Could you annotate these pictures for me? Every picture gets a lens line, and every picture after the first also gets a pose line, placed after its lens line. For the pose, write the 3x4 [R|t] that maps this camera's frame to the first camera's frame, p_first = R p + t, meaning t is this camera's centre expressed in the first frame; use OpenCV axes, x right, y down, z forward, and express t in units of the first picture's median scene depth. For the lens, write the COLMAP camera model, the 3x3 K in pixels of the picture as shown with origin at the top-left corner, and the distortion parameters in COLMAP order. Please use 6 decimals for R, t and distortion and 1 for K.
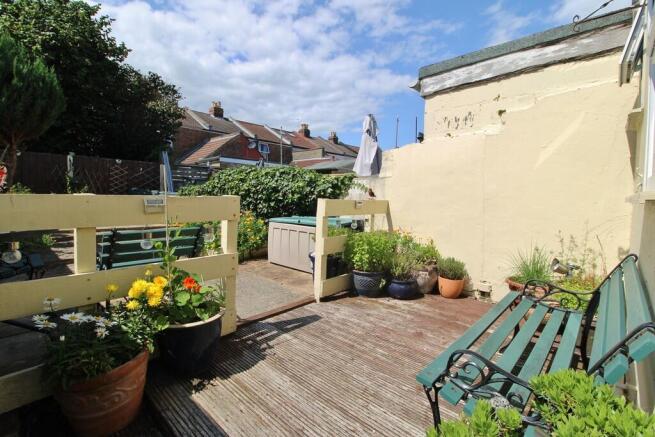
lens RADIAL K [[302.5, 0, 325.0], [0, 302.5, 216.9], [0, 0, 1]] dist [-0.016910, -0.003387]
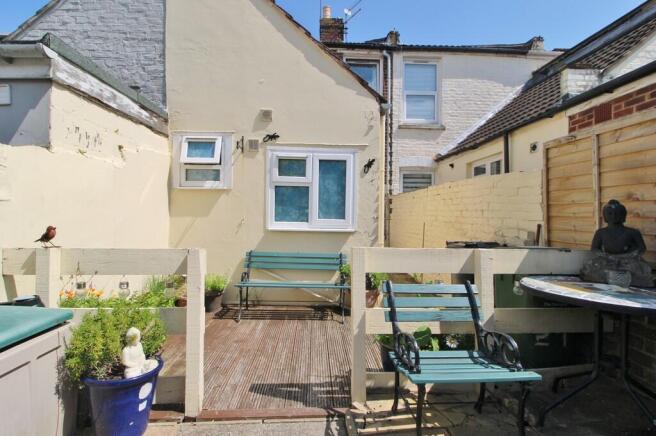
lens RADIAL K [[303.0, 0, 328.1], [0, 303.0, 216.1], [0, 0, 1]] dist [-0.016910, -0.003387]
pose [[-0.721239, -0.023837, 0.692276, -0.335585], [0.023481, 0.997992, 0.058827, -0.081992], [-0.692288, 0.058683, -0.719231, 0.656972]]
